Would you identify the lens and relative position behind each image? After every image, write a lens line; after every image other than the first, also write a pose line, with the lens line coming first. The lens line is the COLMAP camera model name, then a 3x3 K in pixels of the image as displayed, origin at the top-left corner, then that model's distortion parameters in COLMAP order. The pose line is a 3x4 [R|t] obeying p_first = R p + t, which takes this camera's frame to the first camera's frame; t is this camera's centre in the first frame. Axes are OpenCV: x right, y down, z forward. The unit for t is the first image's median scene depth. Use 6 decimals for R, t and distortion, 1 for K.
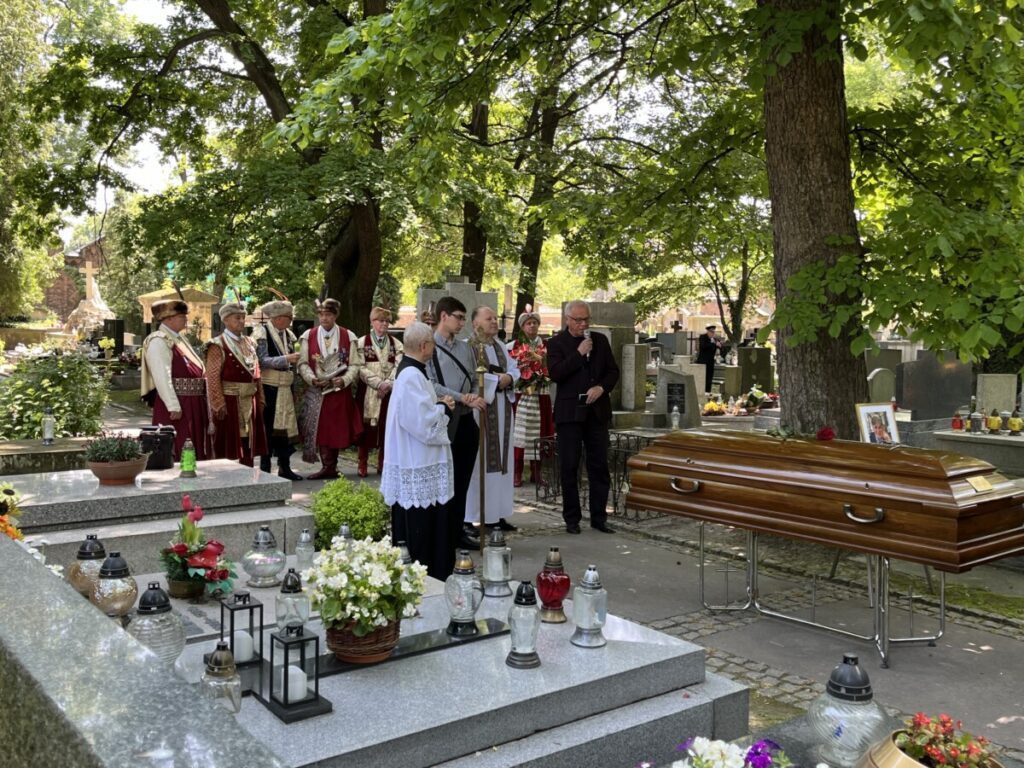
lens RADIAL K [[977.5, 0, 512.4], [0, 977.5, 375.4], [0, 0, 1]] dist [0.044847, -0.062238]
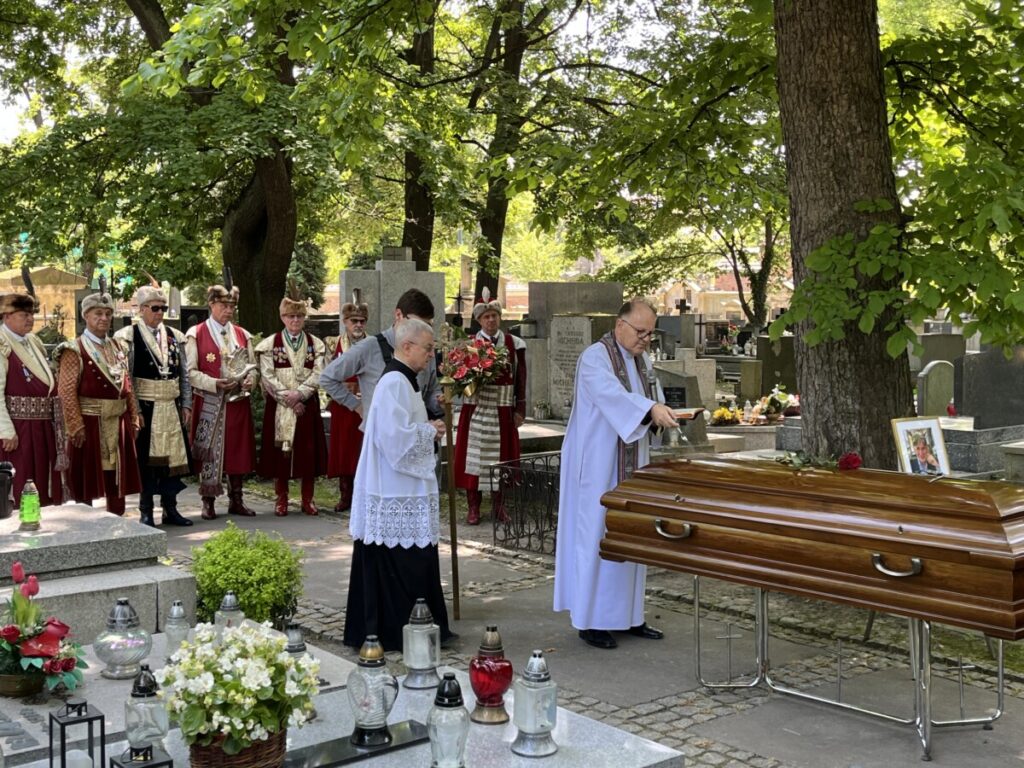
lens RADIAL K [[1262.0, 0, 512.0], [0, 1262.0, 384.0], [0, 0, 1]] dist [0.044450, -0.064127]
pose [[0.999443, -0.017495, 0.028429, 0.008109], [0.017188, 0.999792, 0.011011, -0.006207], [-0.028616, -0.010516, 0.999535, 0.000944]]
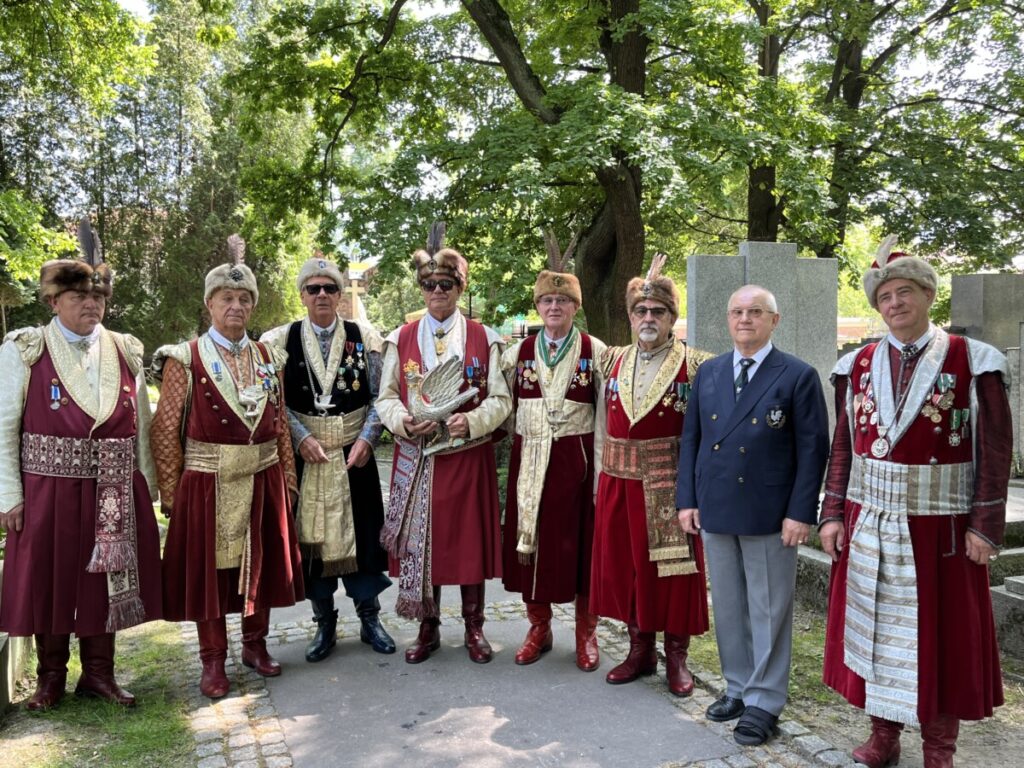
lens RADIAL K [[918.7, 0, 512.0], [0, 918.7, 384.0], [0, 0, 1]] dist [0.111268, -0.146011]
pose [[0.956916, 0.002569, -0.290353, -0.018778], [-0.003686, 0.999988, -0.003300, -0.011994], [0.290341, 0.004228, 0.956914, 0.407789]]
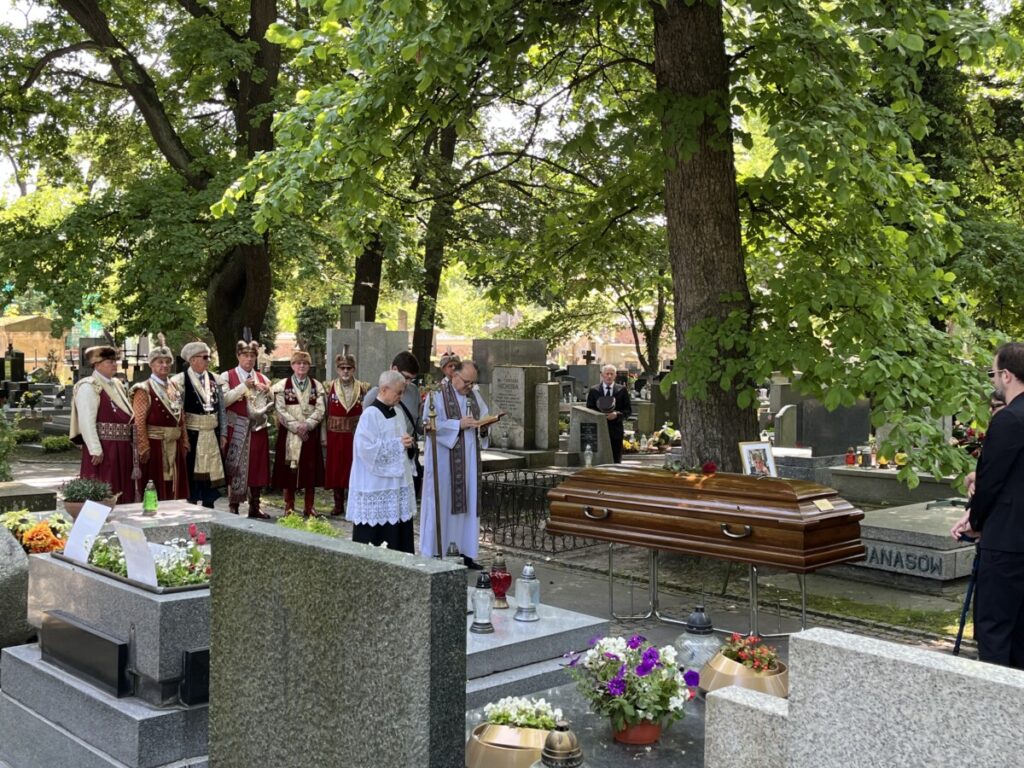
lens RADIAL K [[1132.6, 0, 511.0], [0, 1132.6, 367.4], [0, 0, 1]] dist [0.019795, -0.004086]
pose [[0.995248, -0.003176, 0.097323, -0.021940], [0.006814, 0.999289, -0.037072, -0.005000], [-0.097137, 0.037559, 0.994562, -0.133456]]
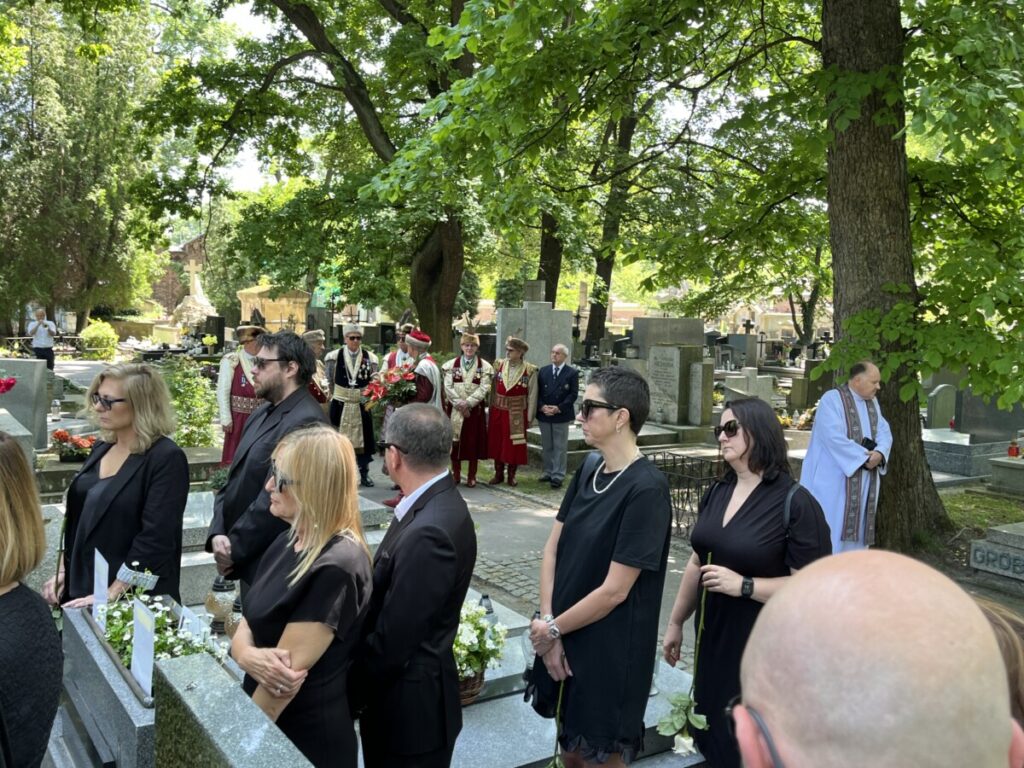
lens RADIAL K [[947.0, 0, 511.5], [0, 947.0, 385.8], [0, 0, 1]] dist [0.056289, -0.116617]
pose [[0.996789, 0.018151, -0.077987, 0.000652], [-0.016179, 0.999535, 0.025840, -0.026907], [0.078420, -0.024495, 0.996619, -0.031395]]
